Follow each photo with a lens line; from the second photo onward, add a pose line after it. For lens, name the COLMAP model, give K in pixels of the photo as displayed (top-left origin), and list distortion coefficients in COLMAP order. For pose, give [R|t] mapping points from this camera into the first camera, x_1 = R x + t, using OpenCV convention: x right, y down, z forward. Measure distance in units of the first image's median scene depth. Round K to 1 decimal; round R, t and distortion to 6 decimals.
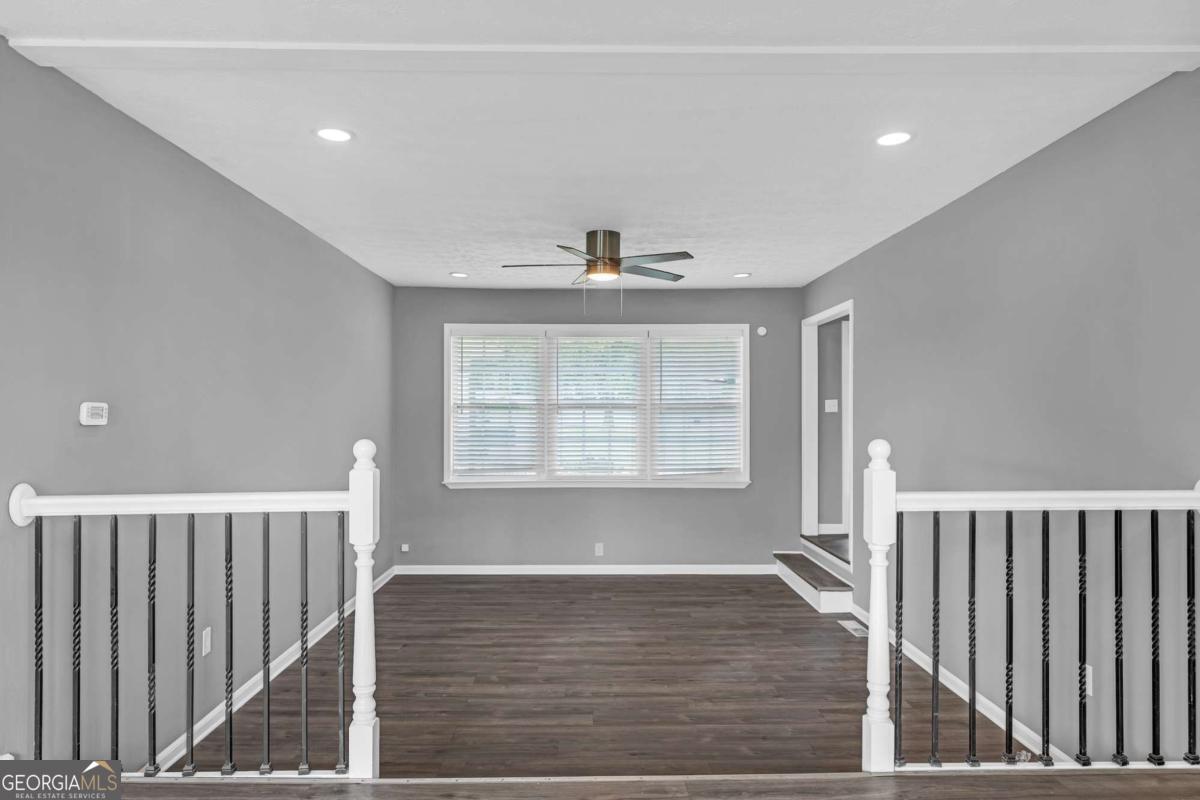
lens RADIAL K [[734.0, 0, 600.0], [0, 734.0, 400.0], [0, 0, 1]] dist [0.041744, 0.000069]
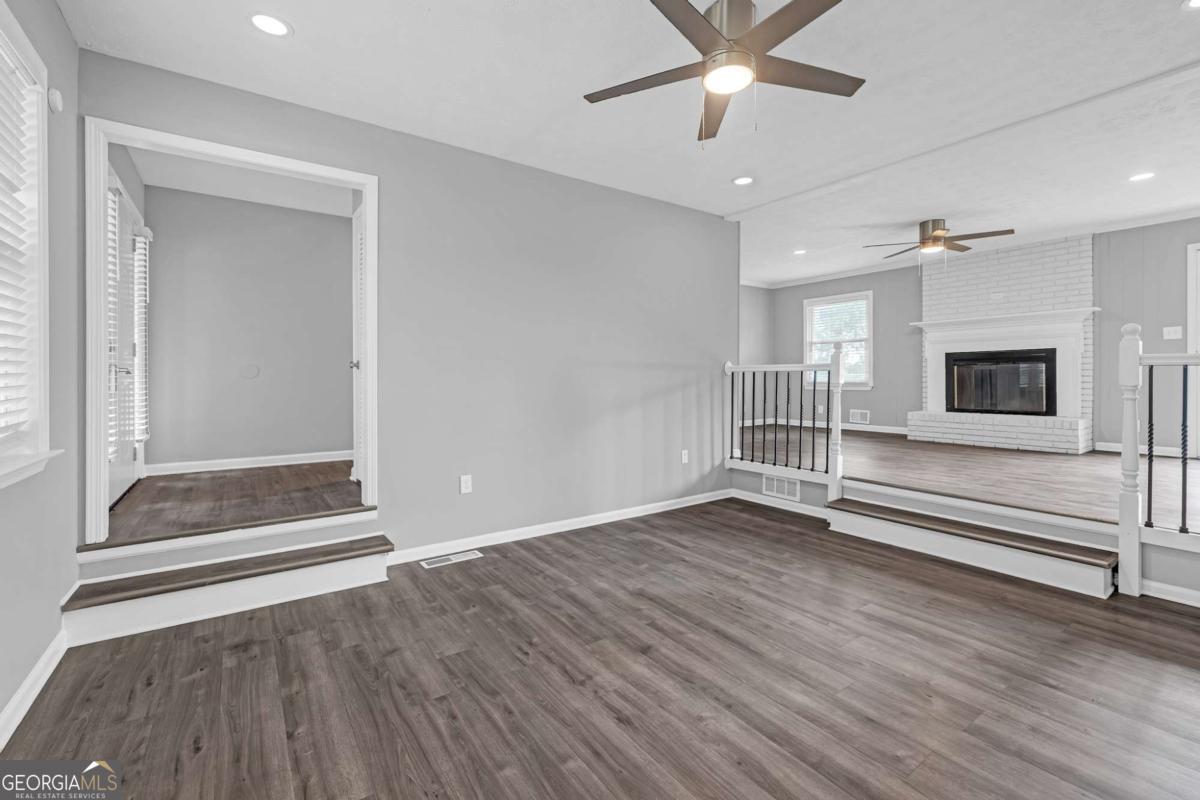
lens RADIAL K [[523.3, 0, 600.3], [0, 523.3, 392.7], [0, 0, 1]] dist [0.002358, 0.000143]
pose [[-0.567915, -0.015608, 0.822939, -0.294761], [-0.007965, 0.999878, 0.013467, 0.102215], [-0.823049, 0.001094, -0.567969, 1.291099]]
